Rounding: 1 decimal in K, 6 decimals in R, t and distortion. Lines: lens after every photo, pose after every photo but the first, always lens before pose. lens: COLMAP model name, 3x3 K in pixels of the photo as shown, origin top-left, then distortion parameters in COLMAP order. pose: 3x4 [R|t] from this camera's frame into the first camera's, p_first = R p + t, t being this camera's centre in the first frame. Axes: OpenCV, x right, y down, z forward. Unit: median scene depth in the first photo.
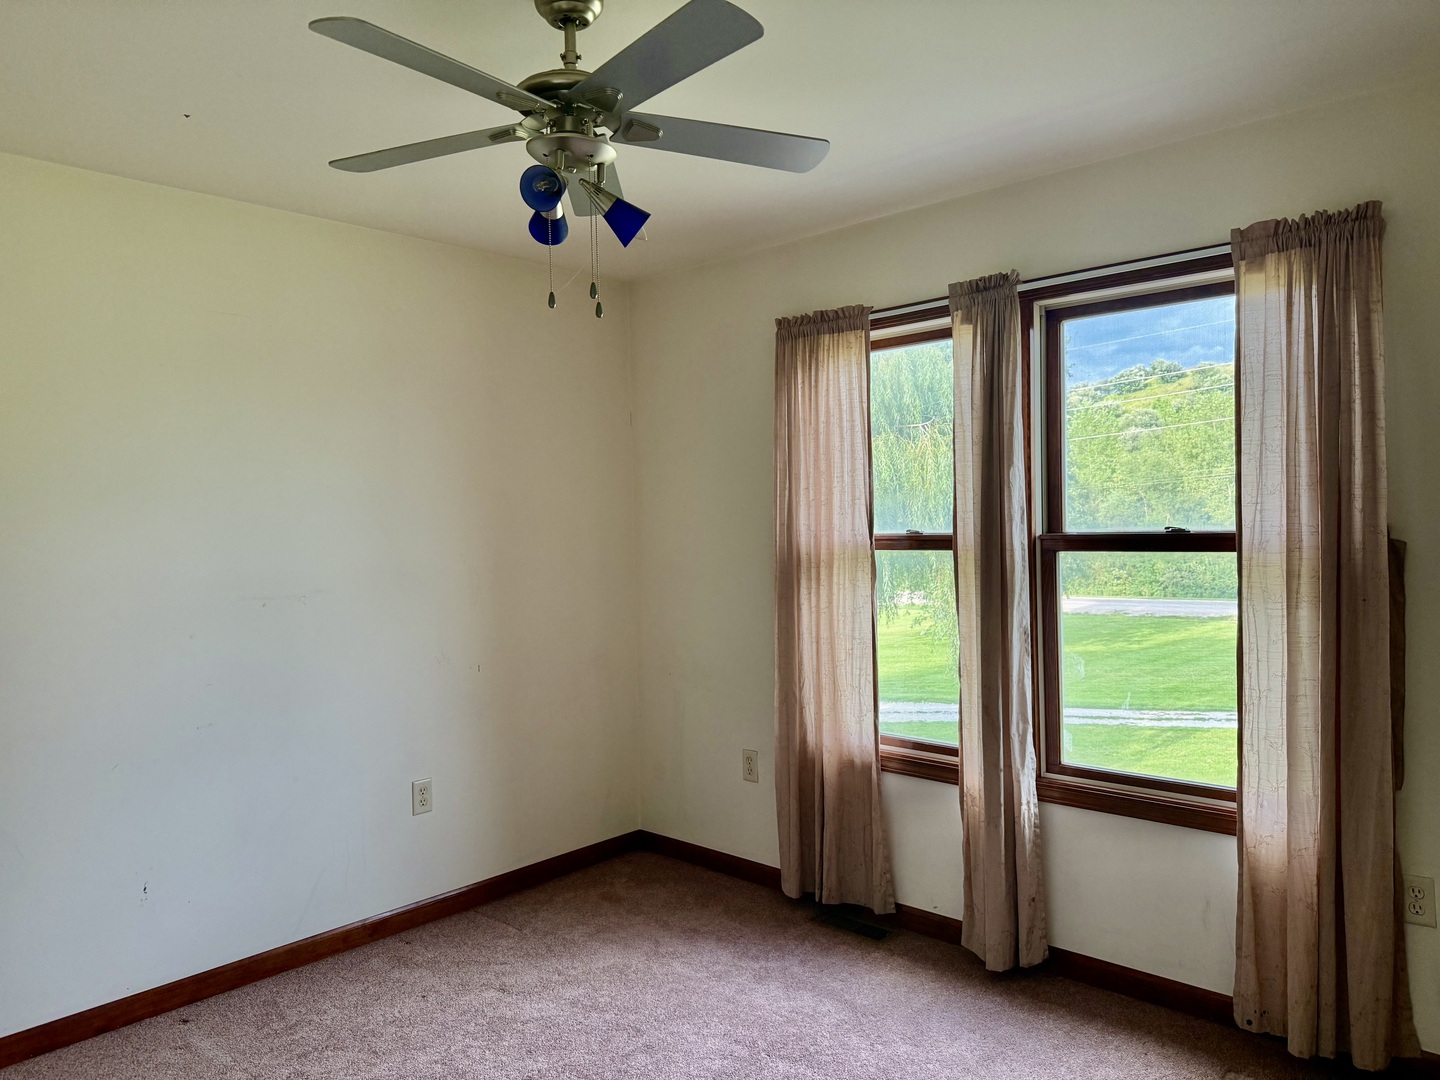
lens RADIAL K [[1081.0, 0, 717.0], [0, 1081.0, 529.1], [0, 0, 1]] dist [0.170324, -0.220441]
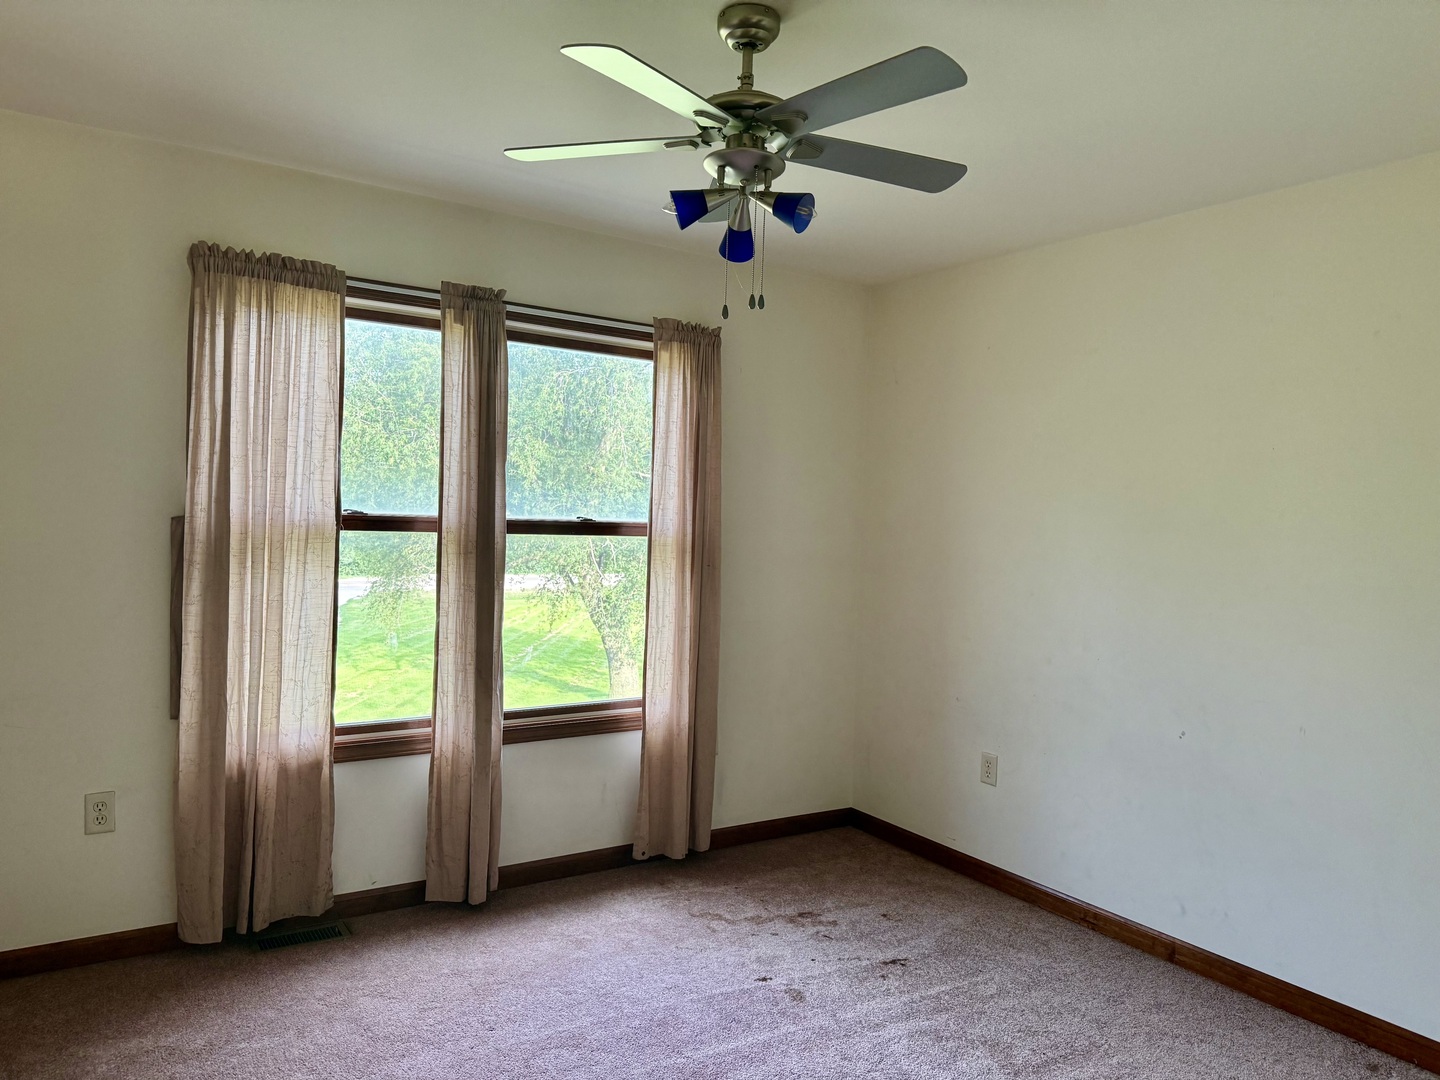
lens RADIAL K [[1081.0, 0, 717.0], [0, 1081.0, 529.1], [0, 0, 1]] dist [0.170324, -0.220441]
pose [[0.200705, 0.009674, 0.979604, -0.740050], [-0.037422, 0.999297, -0.002201, 0.008135], [-0.978937, -0.036217, 0.200926, 0.499971]]
